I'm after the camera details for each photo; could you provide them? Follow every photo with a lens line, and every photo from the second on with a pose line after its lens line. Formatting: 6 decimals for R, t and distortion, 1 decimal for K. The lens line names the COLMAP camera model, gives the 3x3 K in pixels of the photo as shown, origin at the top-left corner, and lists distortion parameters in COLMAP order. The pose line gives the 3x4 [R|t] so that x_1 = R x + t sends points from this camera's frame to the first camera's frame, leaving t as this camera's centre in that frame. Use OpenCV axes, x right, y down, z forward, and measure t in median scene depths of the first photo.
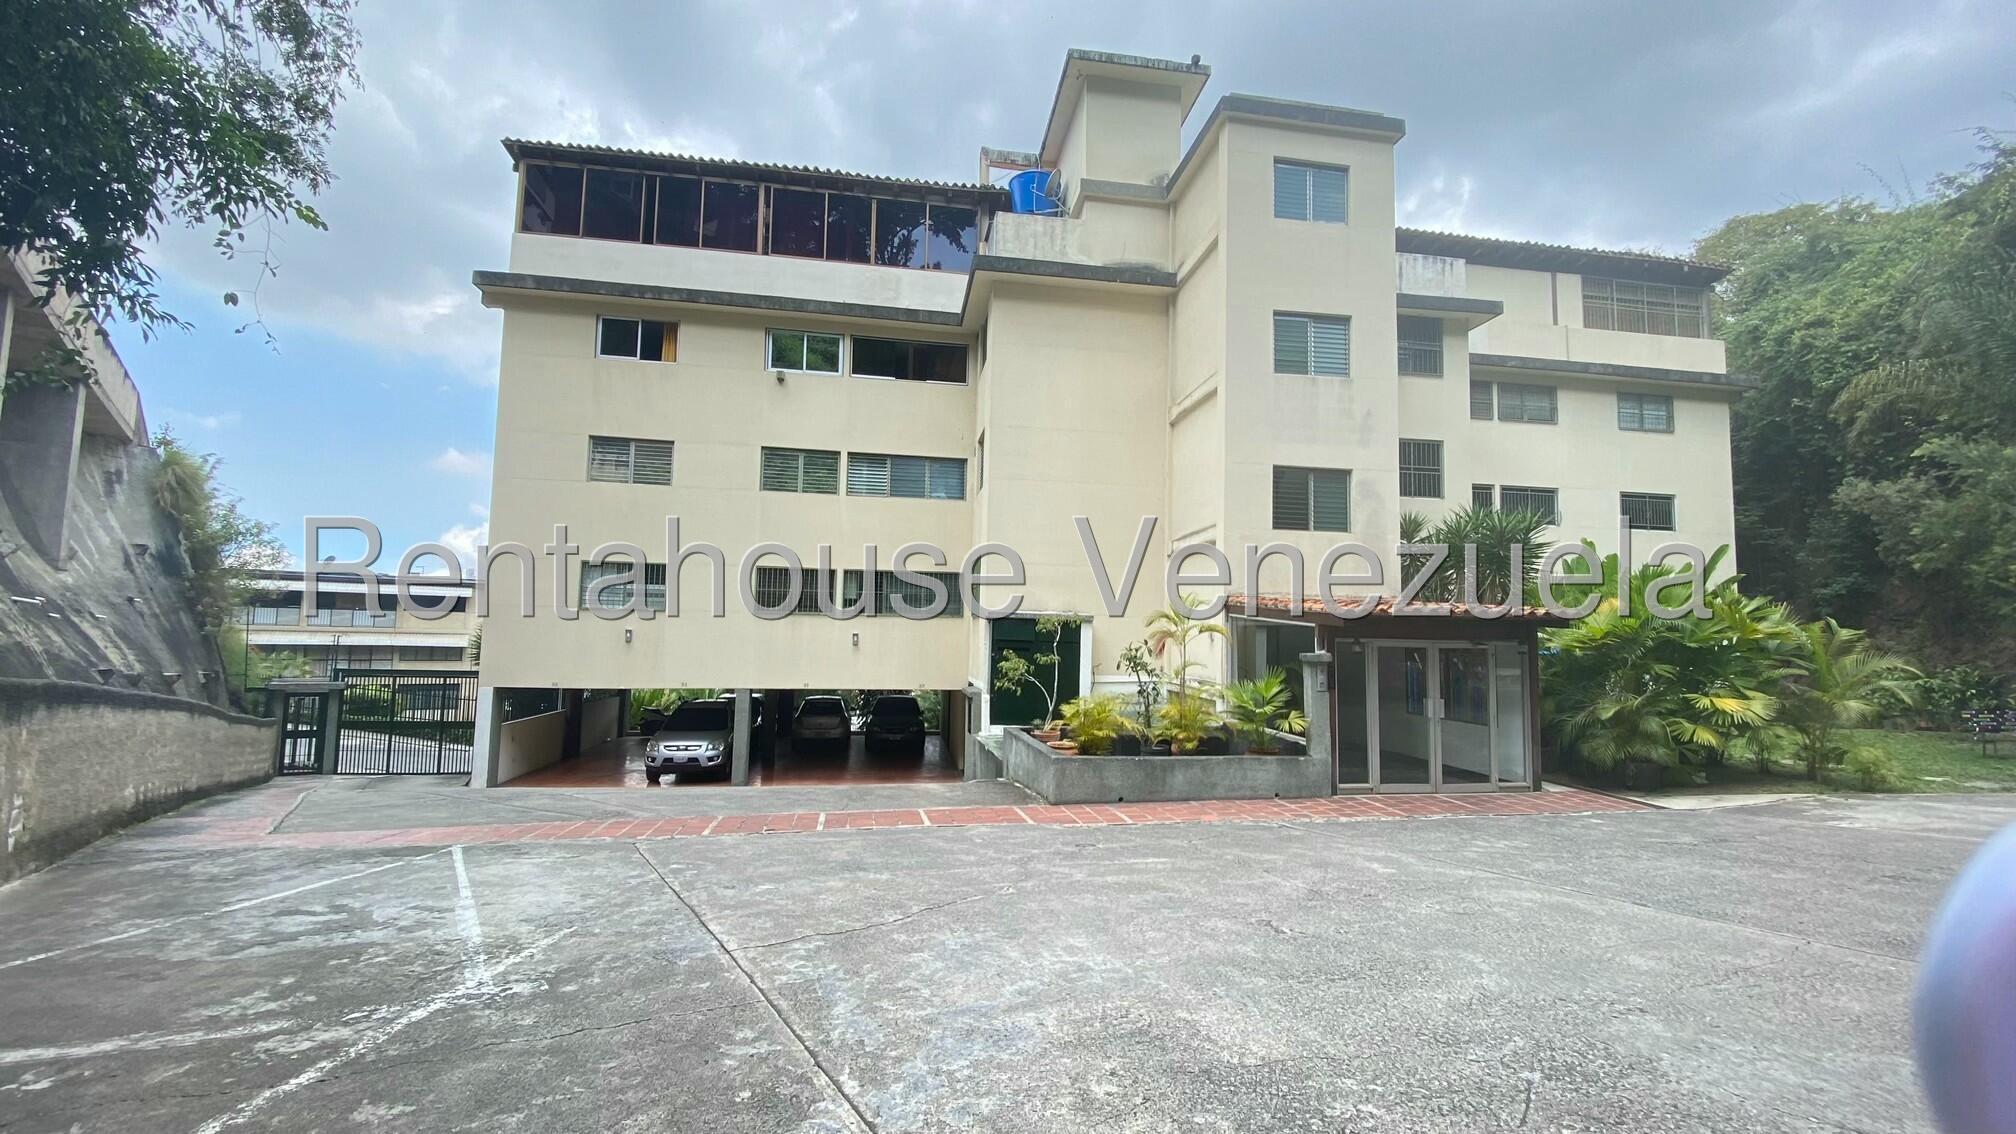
lens RADIAL K [[835.9, 0, 1022.4], [0, 835.9, 572.4], [0, 0, 1]] dist [-0.015348, -0.001409]
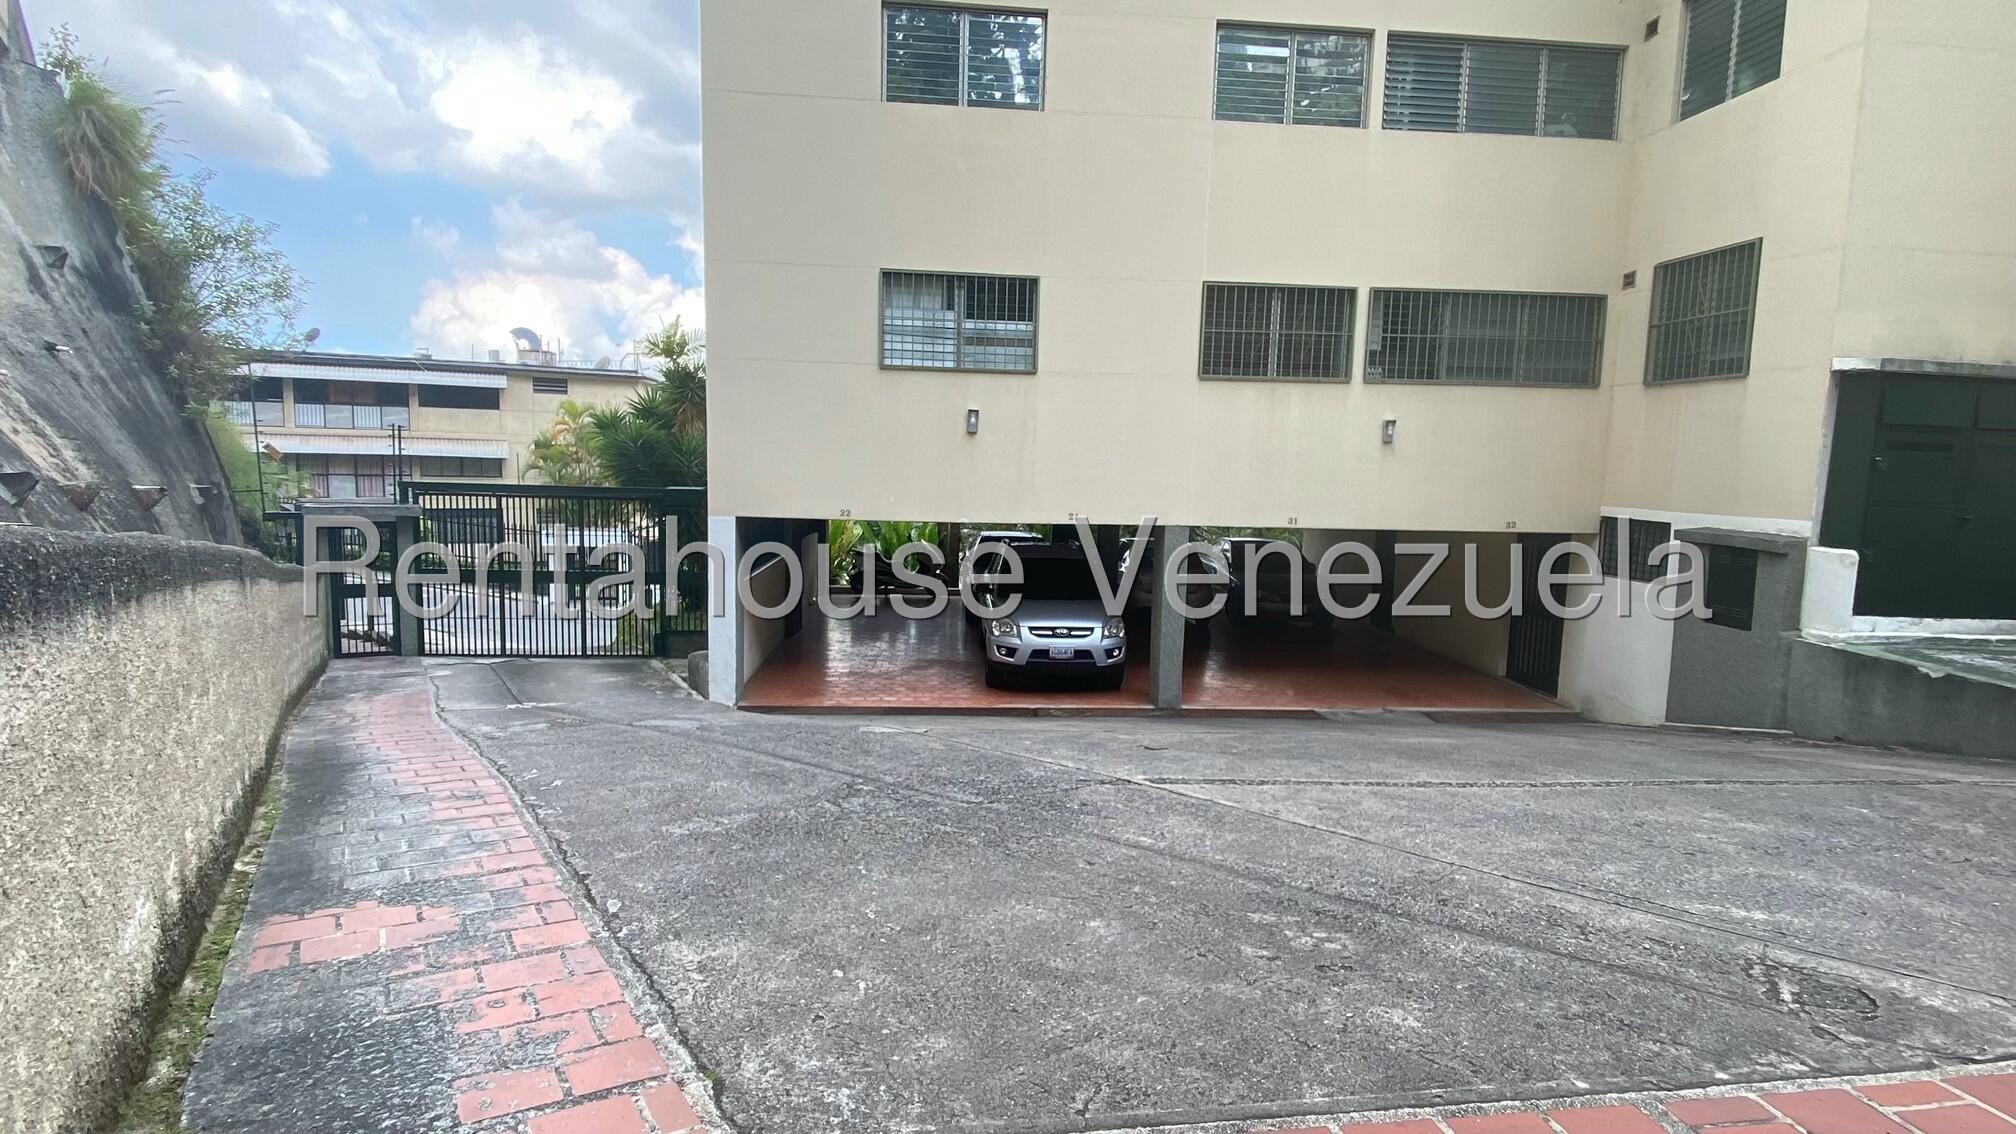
lens RADIAL K [[1016.1, 0, 1009.4], [0, 1016.1, 585.9], [0, 0, 1]] dist [-0.007286, -0.004915]
pose [[0.995690, 0.018899, -0.090797, -0.374861], [-0.000208, 0.979468, 0.201599, 0.049366], [0.092743, -0.200711, 0.975251, 0.359960]]
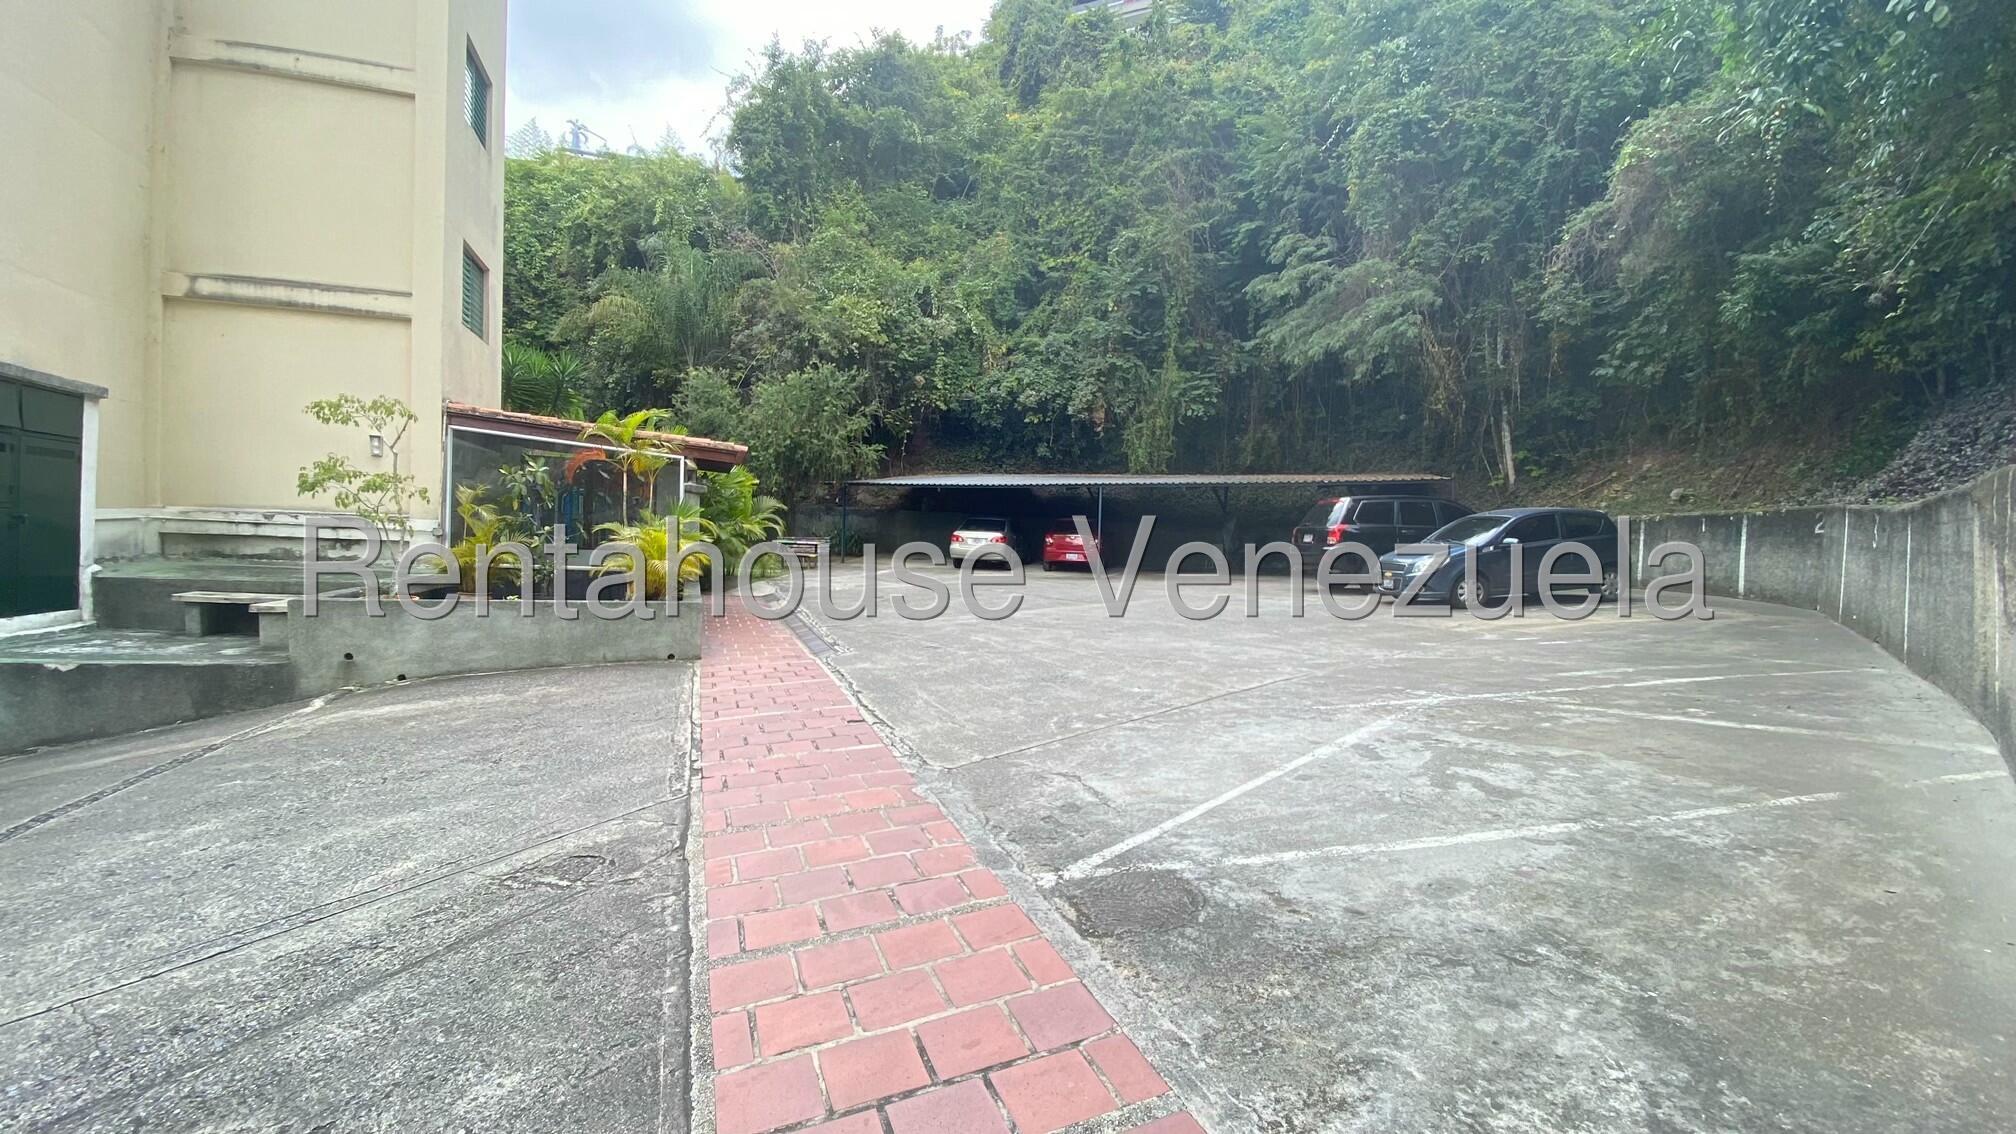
lens RADIAL K [[835.9, 0, 1014.1], [0, 835.9, 562.0], [0, 0, 1]] dist [-0.015348, -0.001409]
pose [[-0.185224, -0.044545, 0.981686, -0.475396], [-0.118307, 0.992717, 0.022724, 0.077191], [-0.975549, -0.111931, -0.189145, 0.519578]]
